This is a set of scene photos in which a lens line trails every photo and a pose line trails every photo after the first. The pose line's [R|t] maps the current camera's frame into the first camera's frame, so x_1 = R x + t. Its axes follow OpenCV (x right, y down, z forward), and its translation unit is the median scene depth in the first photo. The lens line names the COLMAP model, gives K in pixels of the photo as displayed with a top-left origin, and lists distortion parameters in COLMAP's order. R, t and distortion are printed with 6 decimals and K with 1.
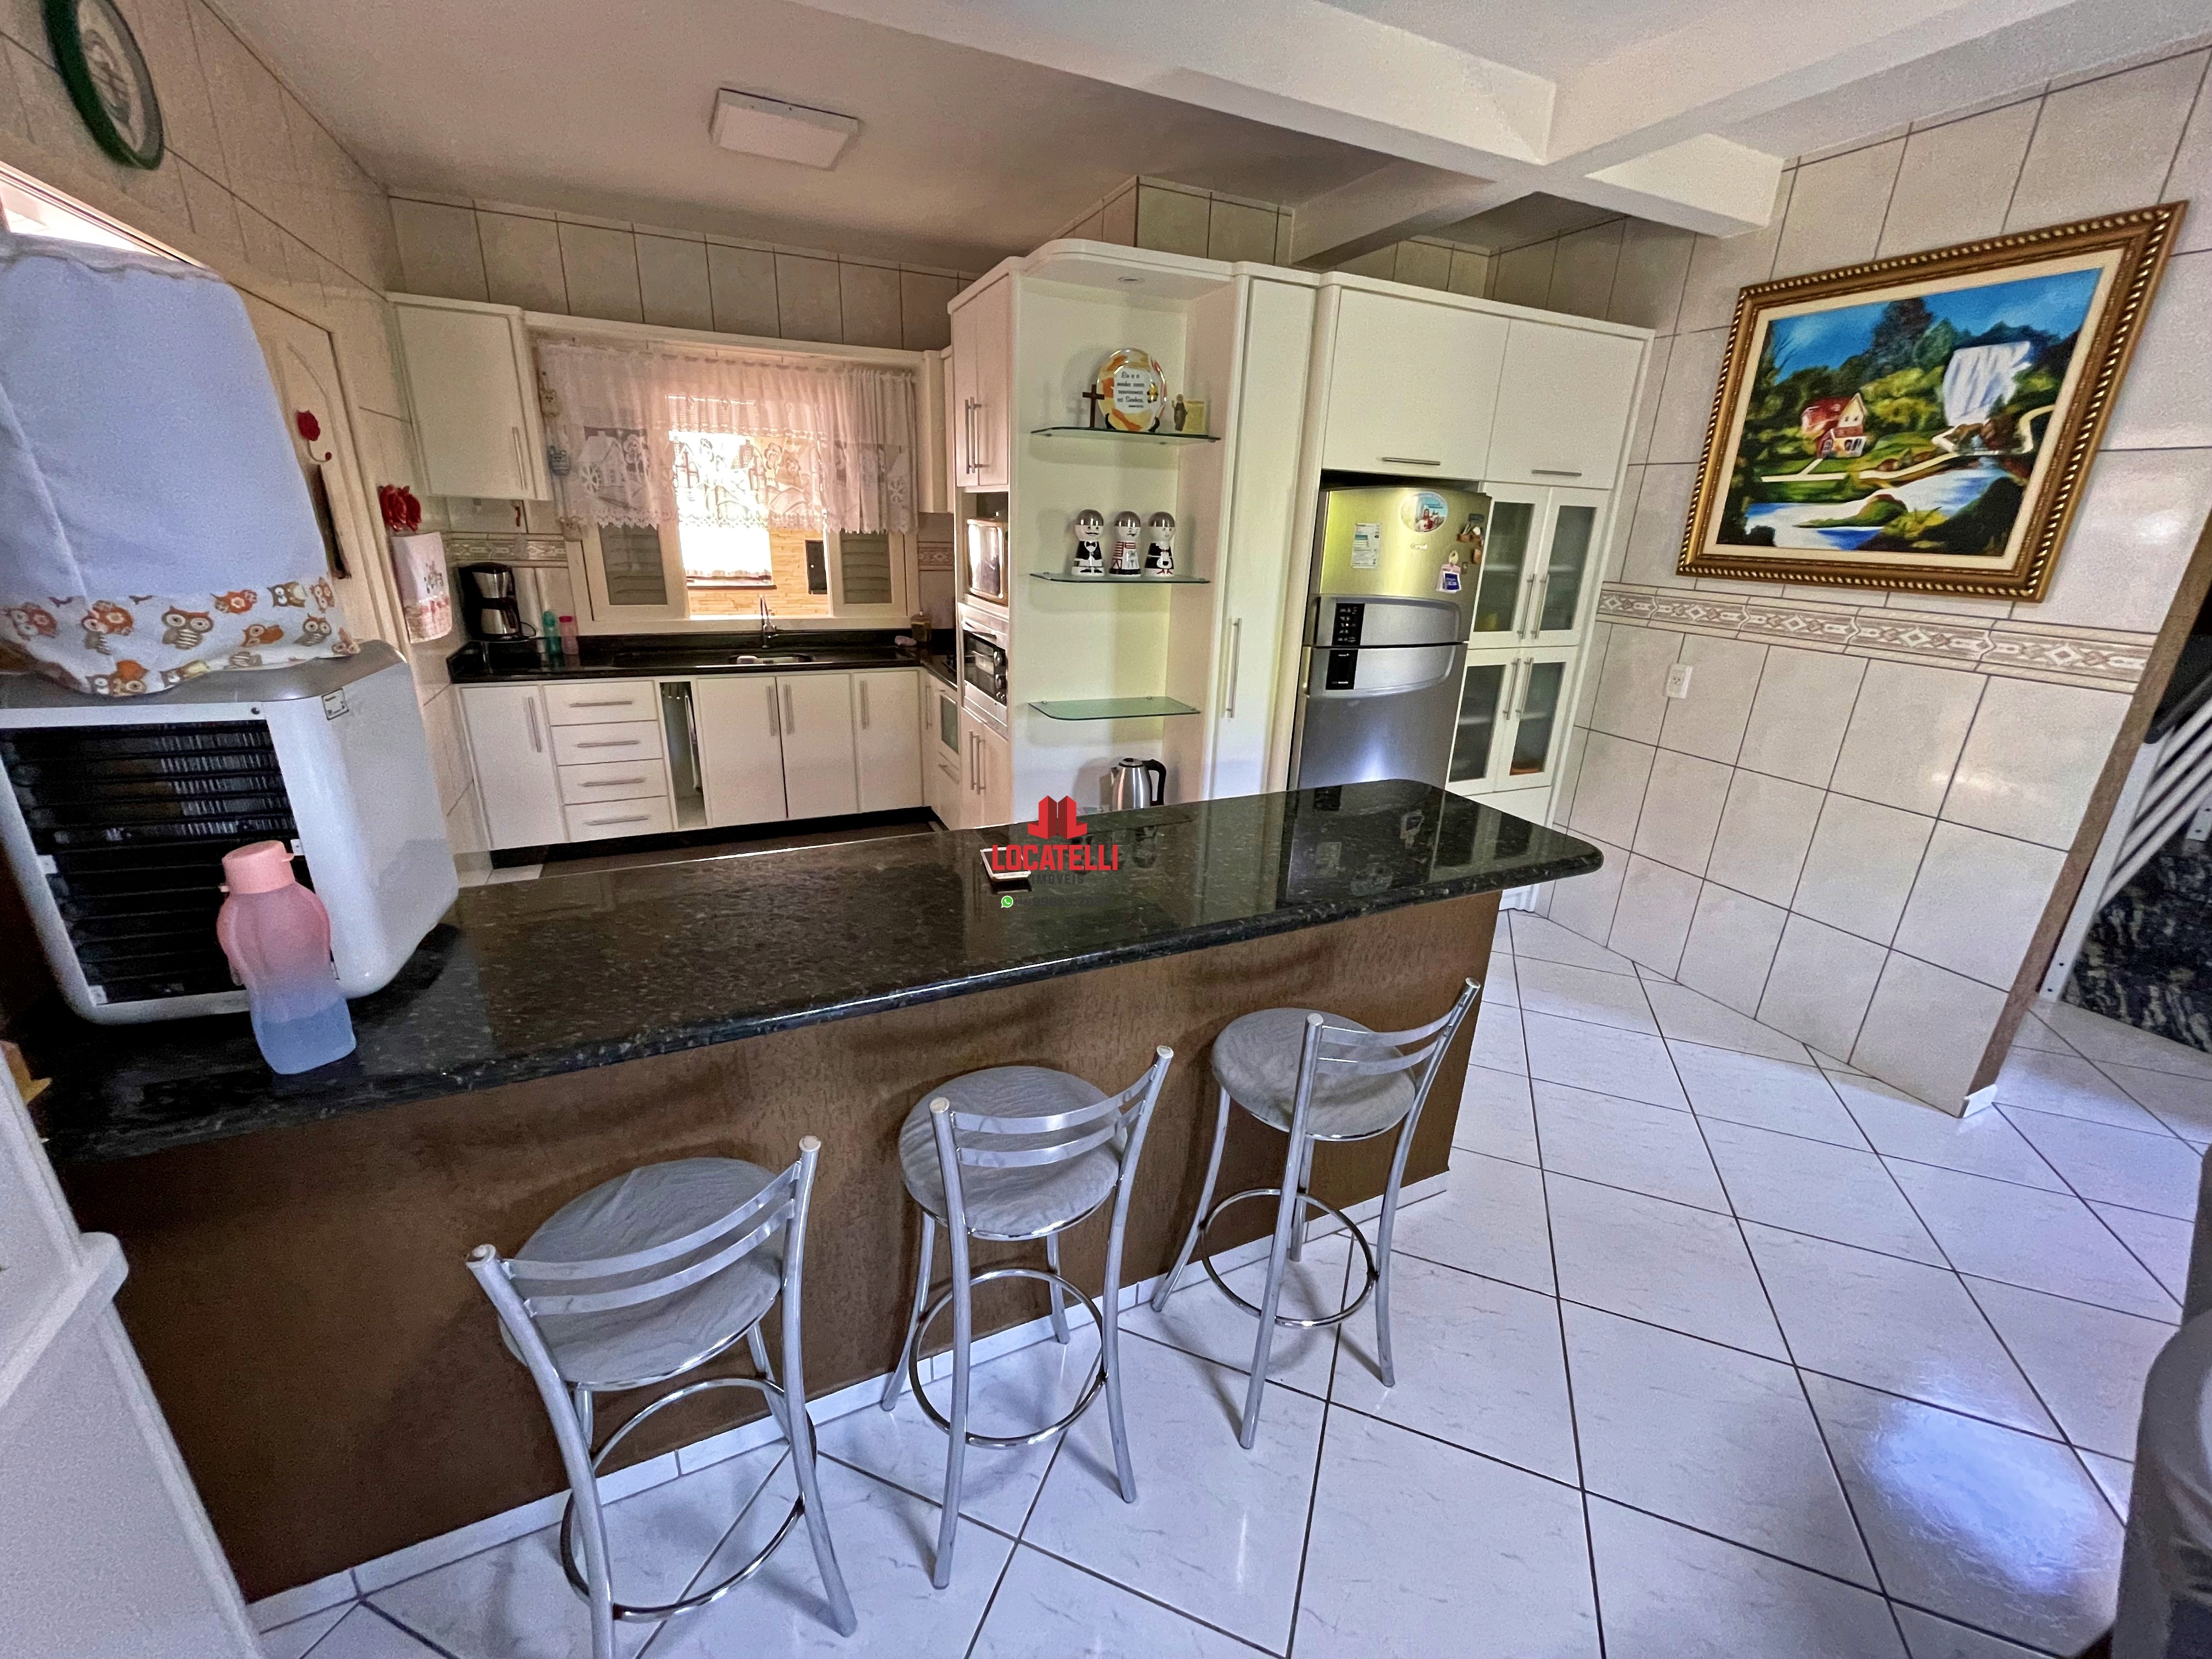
lens RADIAL K [[892.8, 0, 1110.2], [0, 892.8, 830.9], [0, 0, 1]] dist [-0.002472, -0.000525]
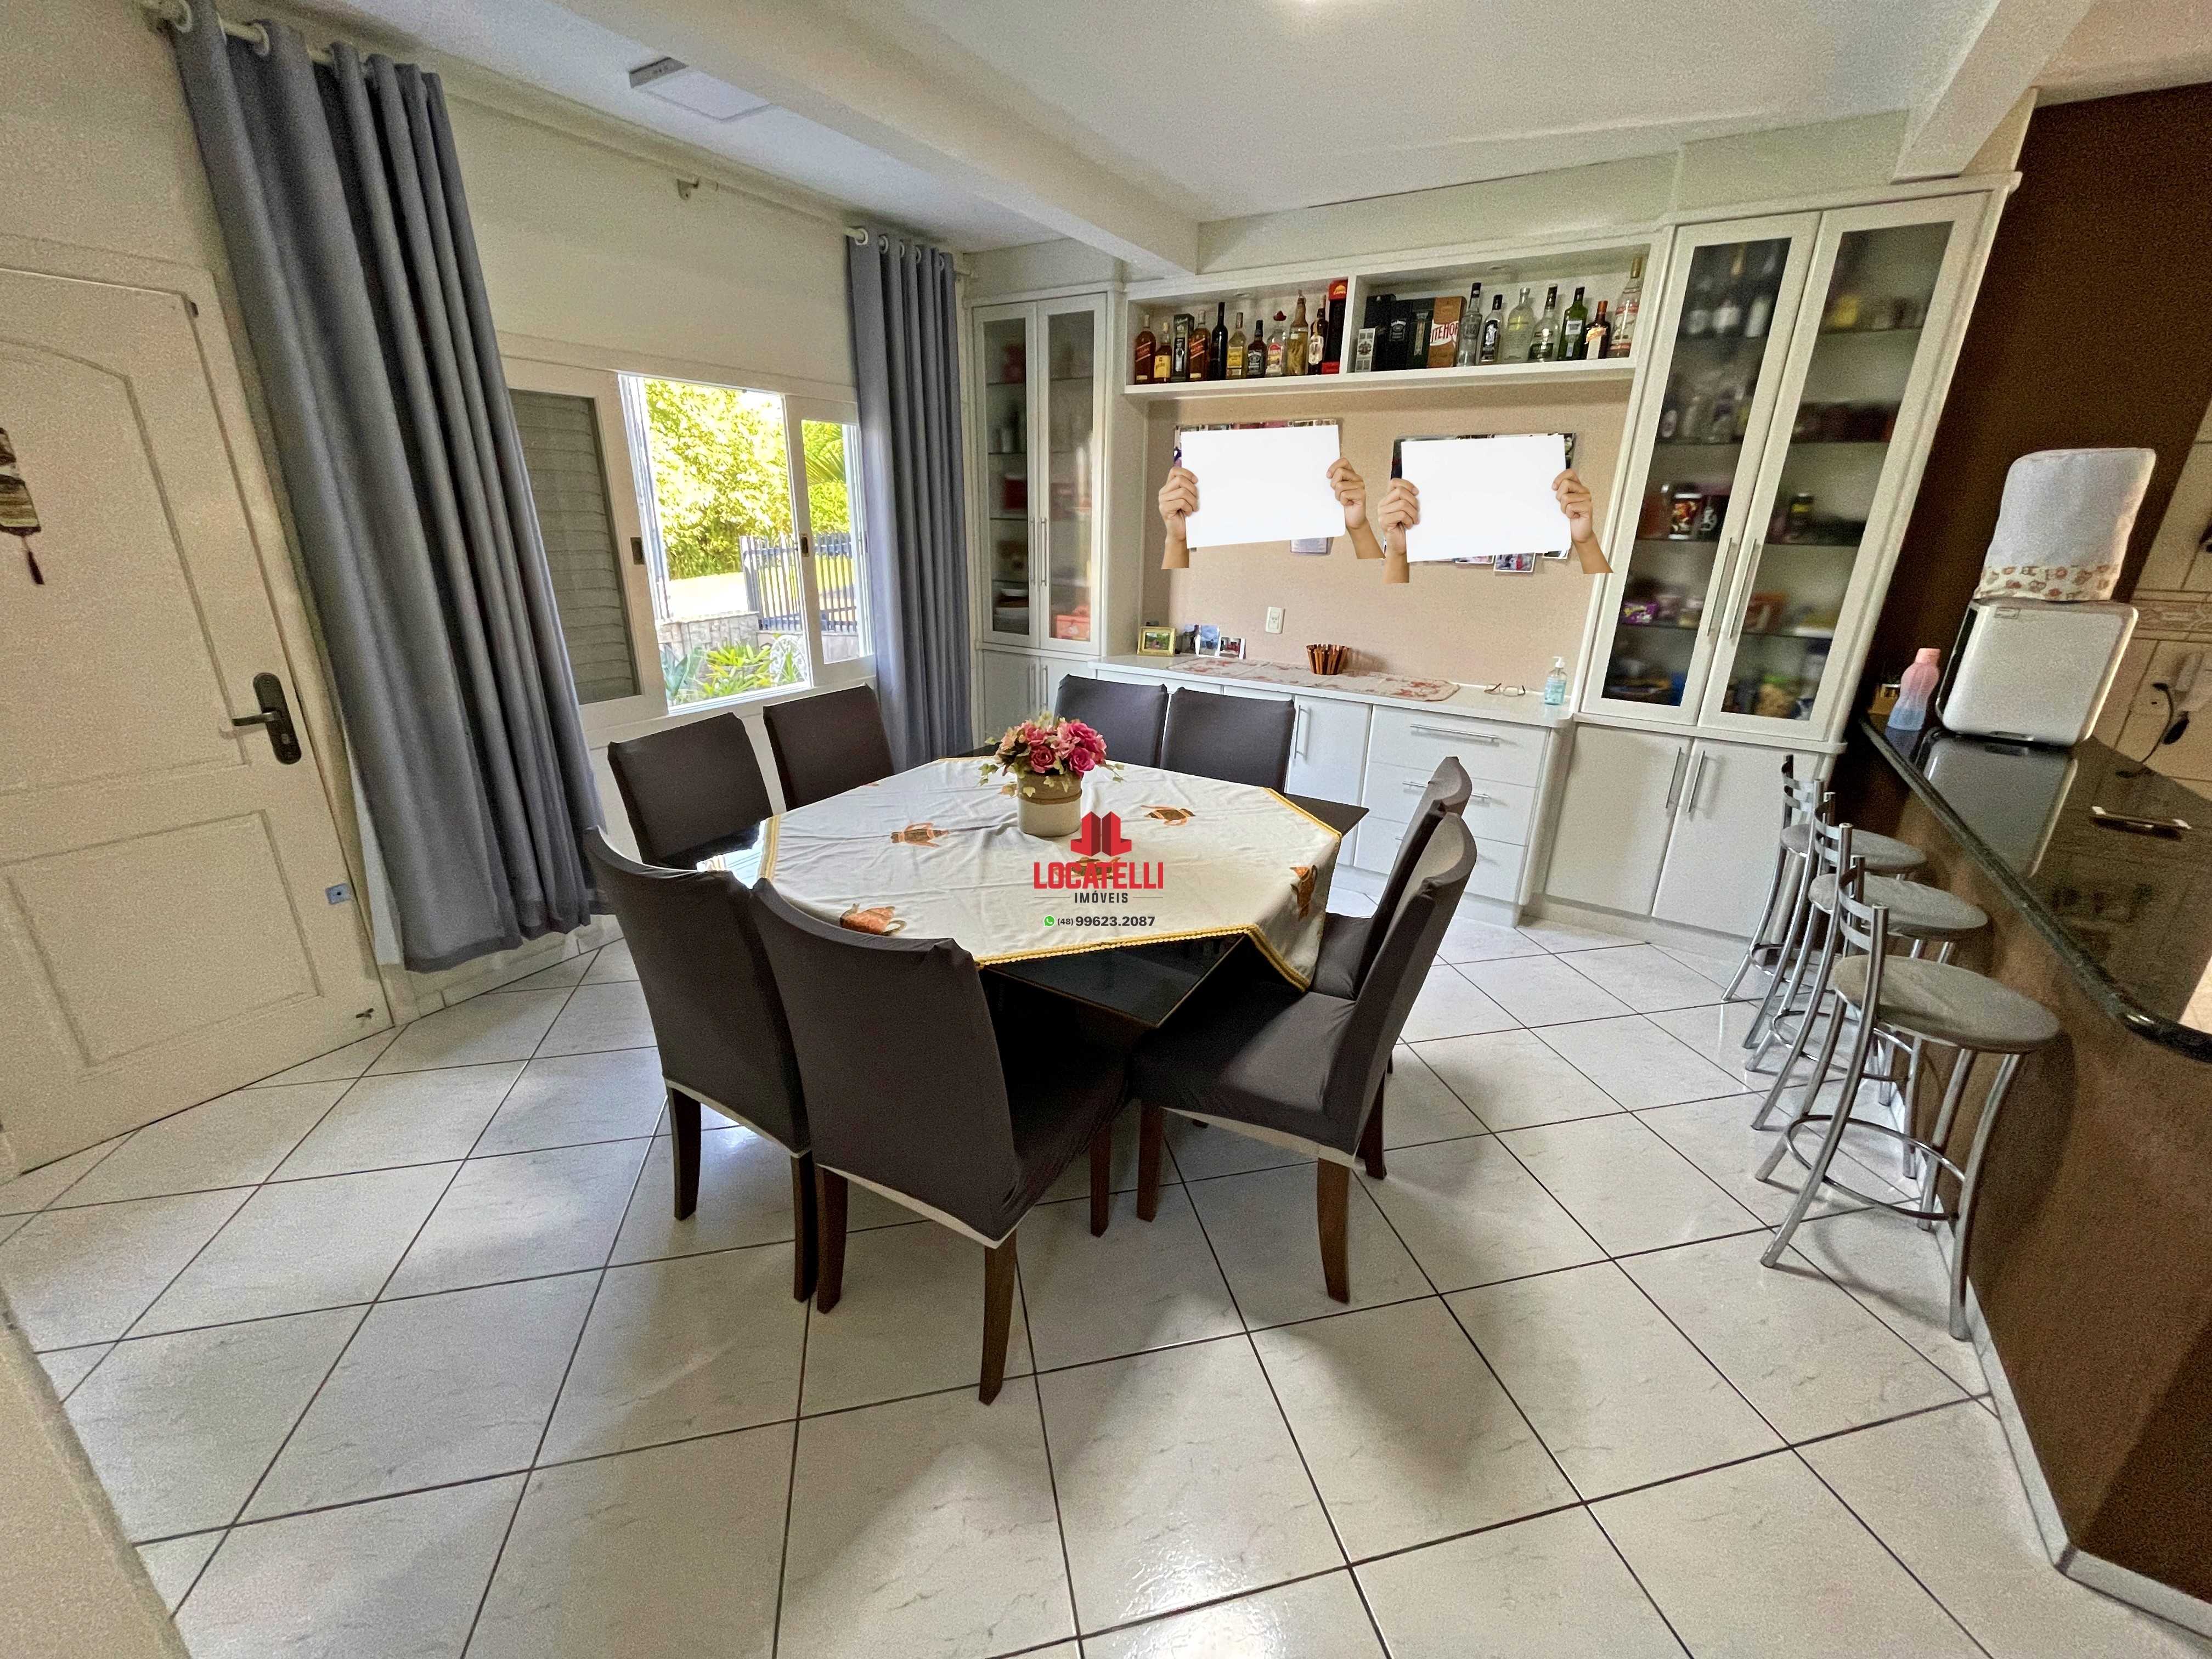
lens RADIAL K [[873.9, 0, 1112.9], [0, 873.9, 824.8], [0, 0, 1]] dist [-0.000839, -0.004192]
pose [[-0.829801, 0.135938, -0.541249, 0.866841], [-0.233221, 0.796647, 0.557639, -0.145715], [0.506989, 0.588960, -0.629356, 0.530004]]
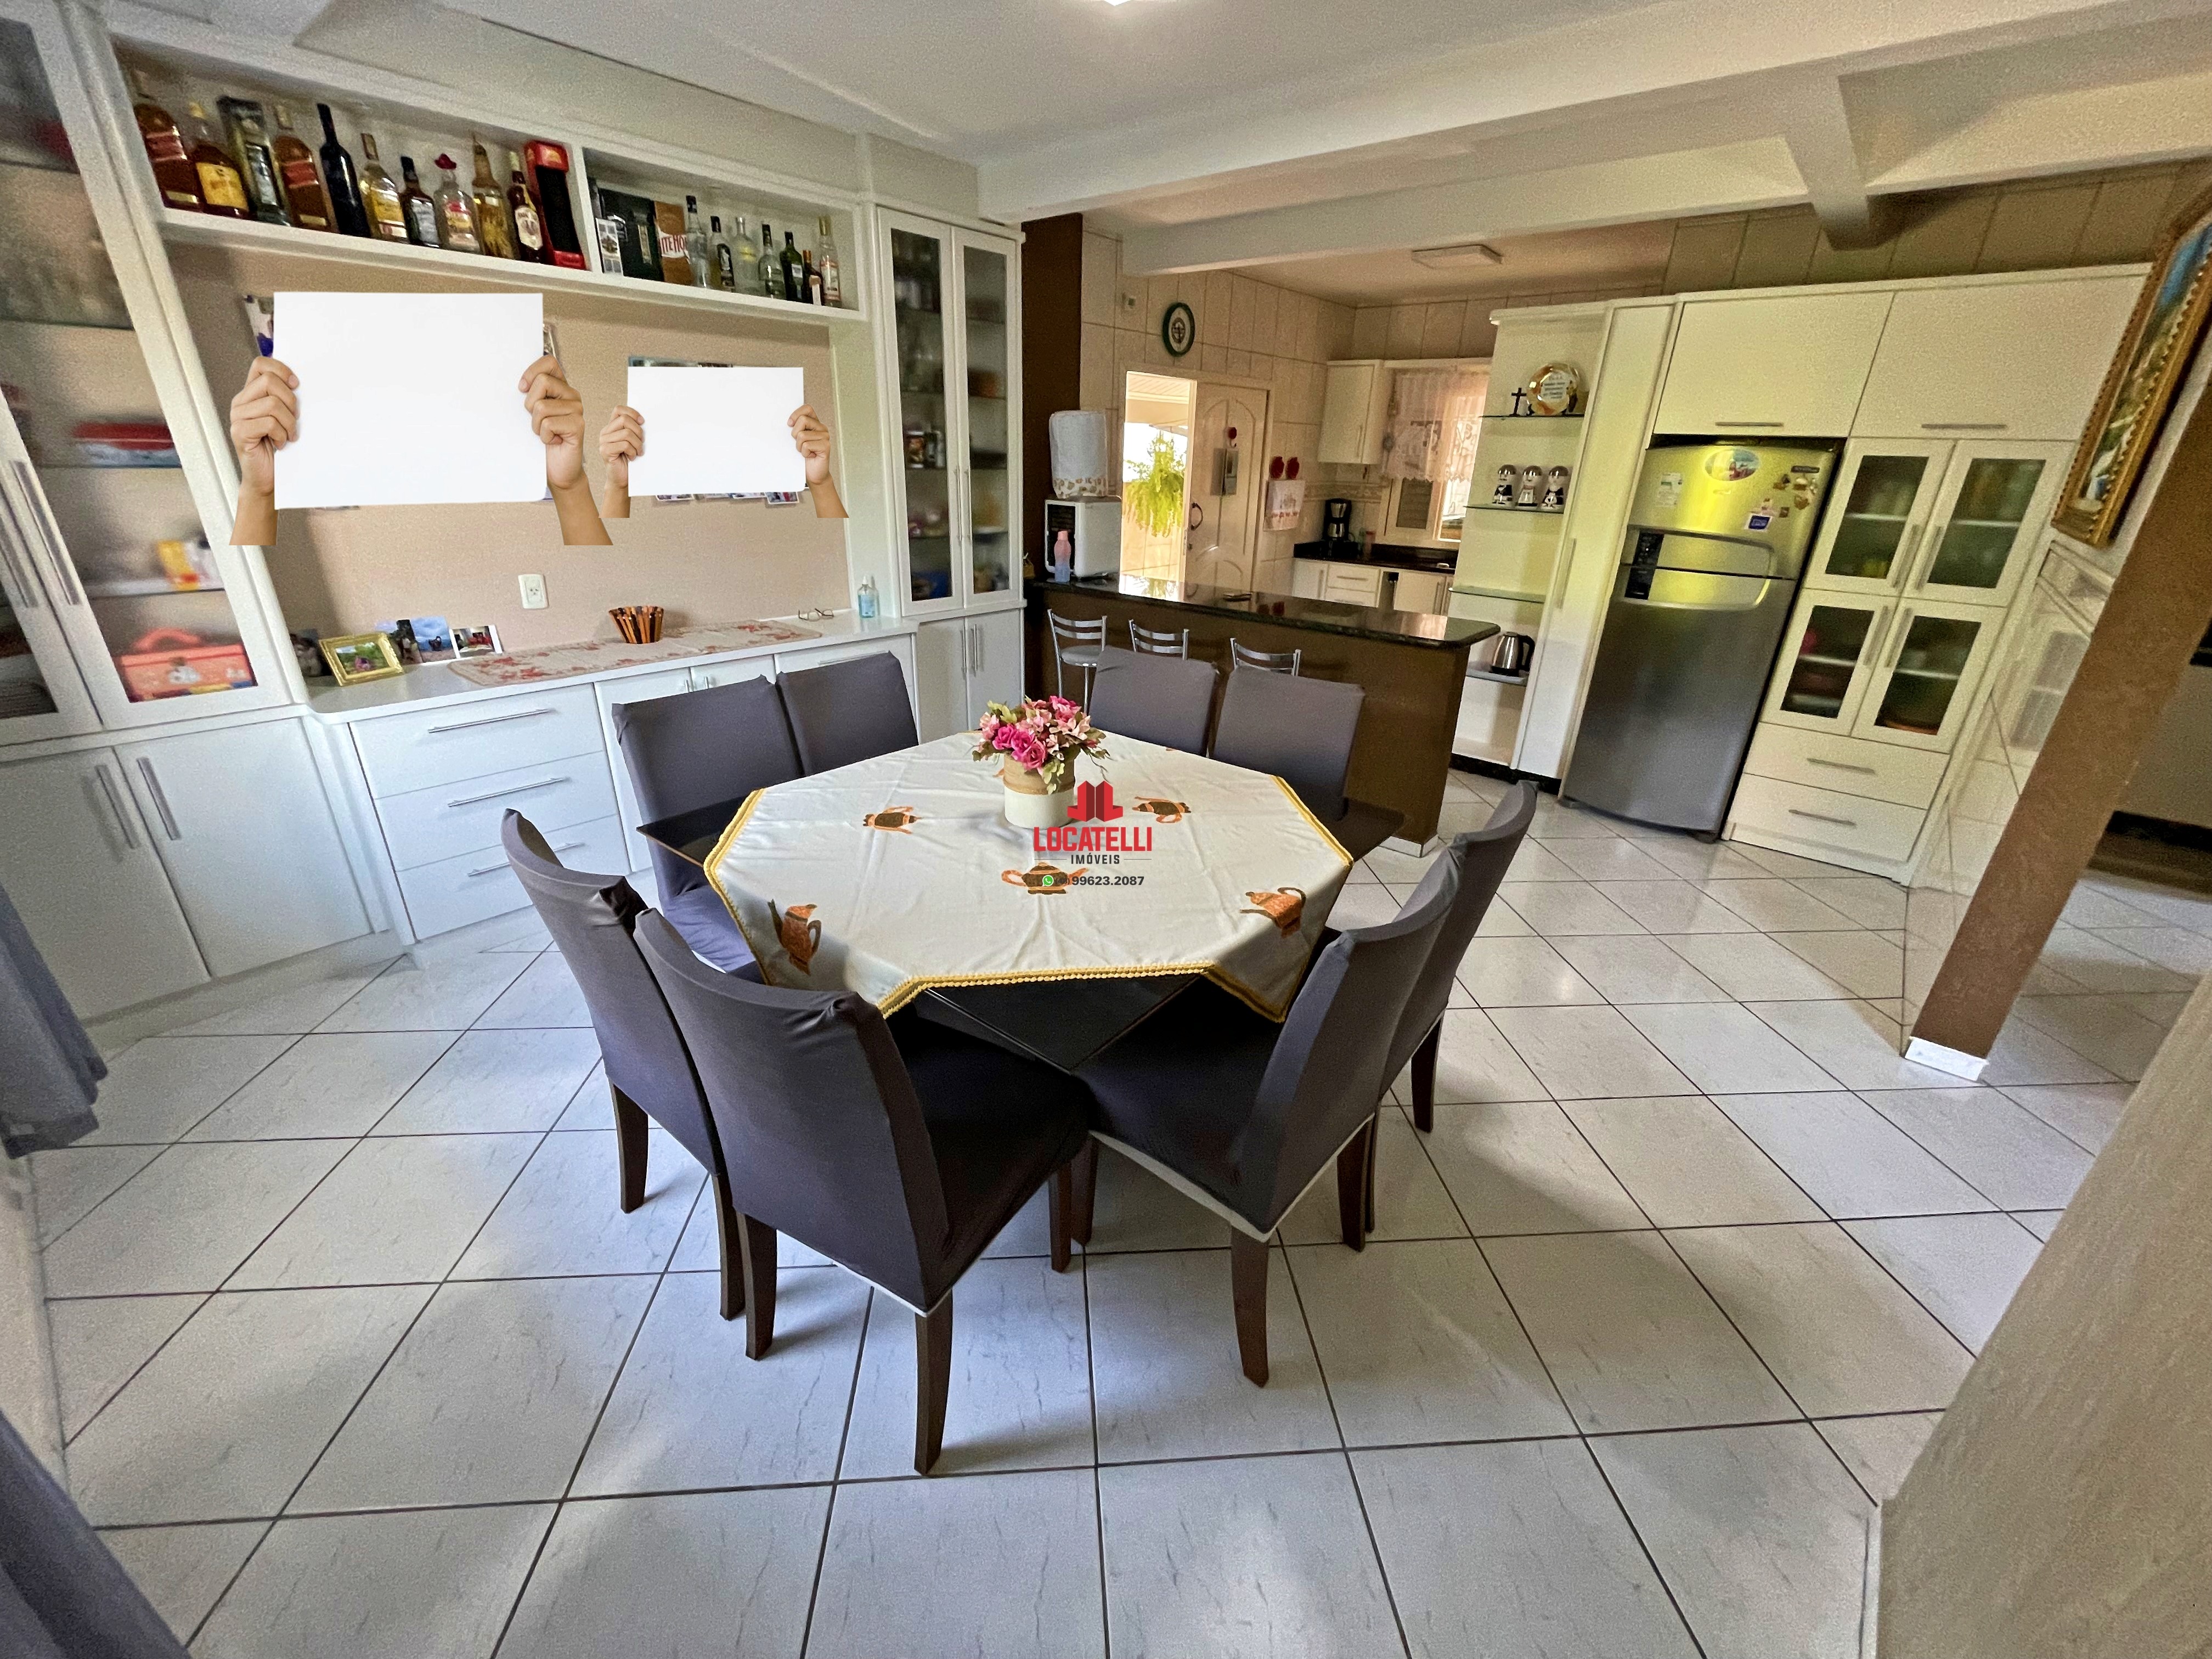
lens RADIAL K [[892.8, 0, 1110.2], [0, 892.8, 830.9], [0, 0, 1]] dist [-0.002472, -0.000525]
pose [[0.426706, 0.335013, -0.840053, 1.142162], [-0.311758, 0.926415, 0.211097, 0.127988], [0.848958, 0.171817, 0.499750, -0.284972]]
